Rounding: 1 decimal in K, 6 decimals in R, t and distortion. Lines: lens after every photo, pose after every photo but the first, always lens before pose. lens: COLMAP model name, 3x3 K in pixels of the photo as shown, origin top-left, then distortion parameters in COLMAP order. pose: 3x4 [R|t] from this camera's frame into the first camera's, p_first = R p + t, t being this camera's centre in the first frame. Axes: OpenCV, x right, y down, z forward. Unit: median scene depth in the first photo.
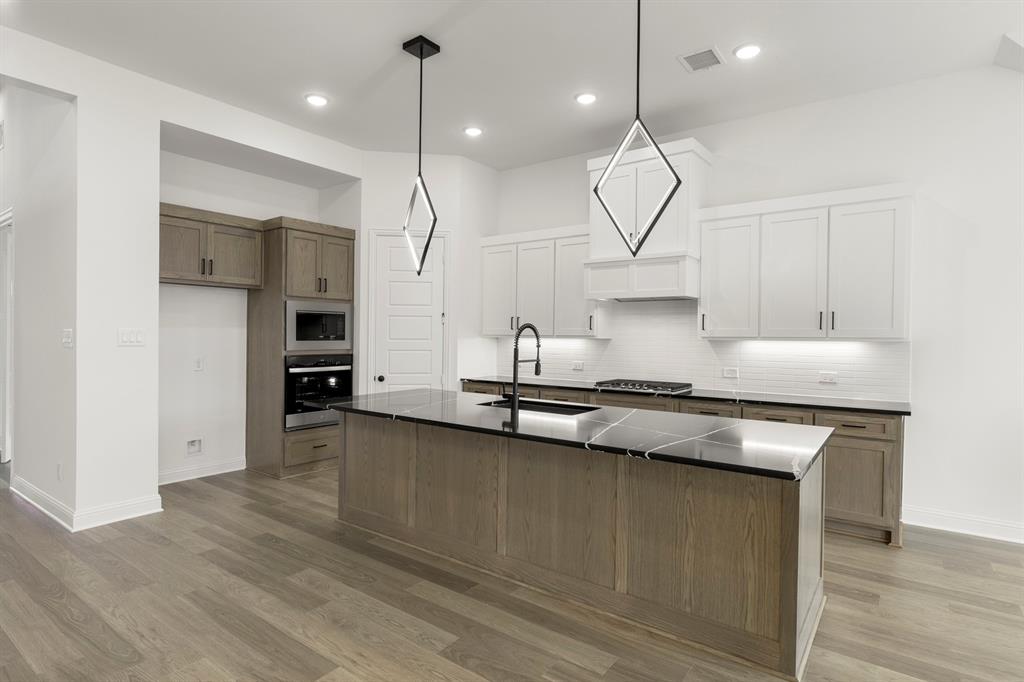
lens RADIAL K [[538.6, 0, 512.0], [0, 538.6, 341.0], [0, 0, 1]] dist [-0.003341, -0.001557]
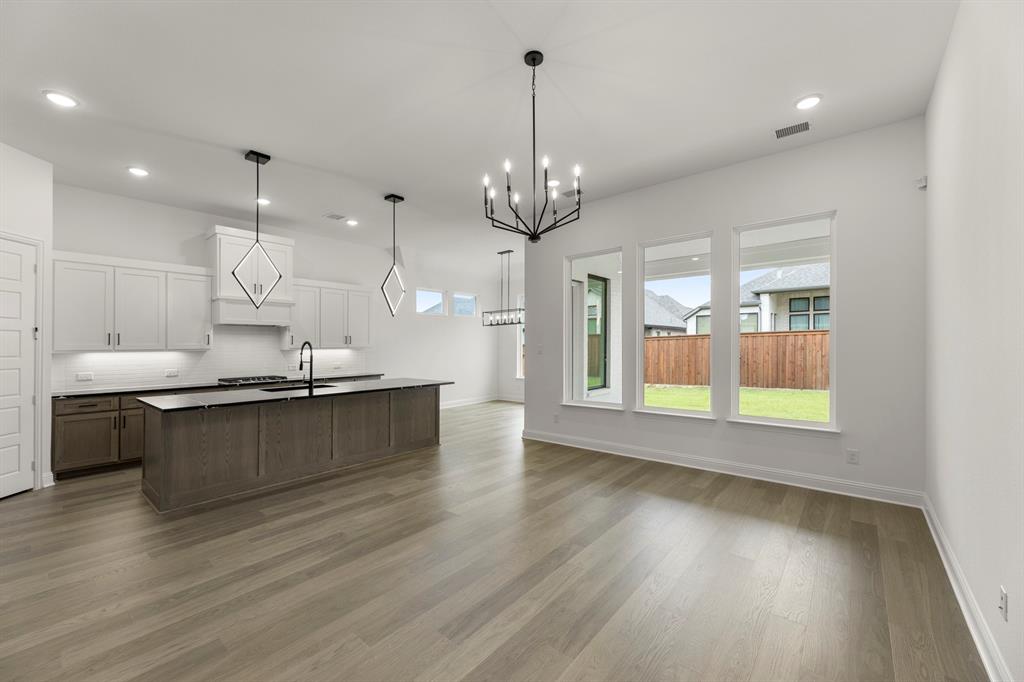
lens RADIAL K [[412.6, 0, 512.0], [0, 412.6, 341.0], [0, 0, 1]] dist [-0.000023, 0.000042]
pose [[0.061853, 0.002705, 0.998082, -1.271969], [0.022907, 0.999729, -0.004129, -0.011635], [-0.997822, 0.023119, 0.061774, 0.215022]]
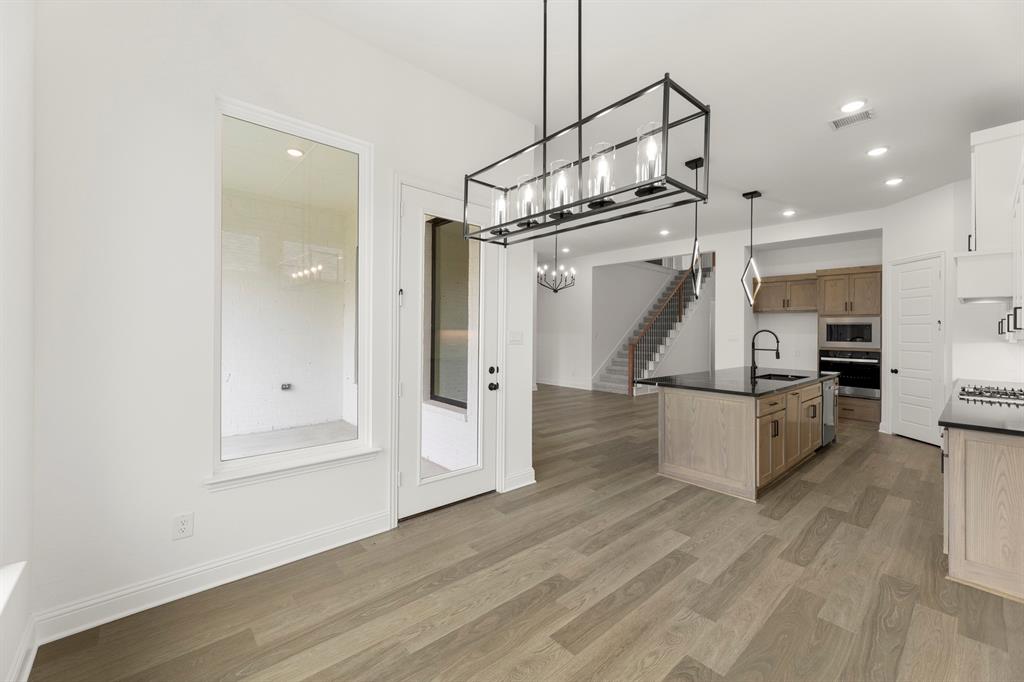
lens RADIAL K [[412.6, 0, 512.0], [0, 412.6, 341.0], [0, 0, 1]] dist [-0.000023, 0.000042]
pose [[-0.210040, 0.008234, -0.977658, 1.532531], [-0.029128, 0.999468, 0.014676, 0.011621], [0.977259, 0.031560, -0.209689, 0.443390]]
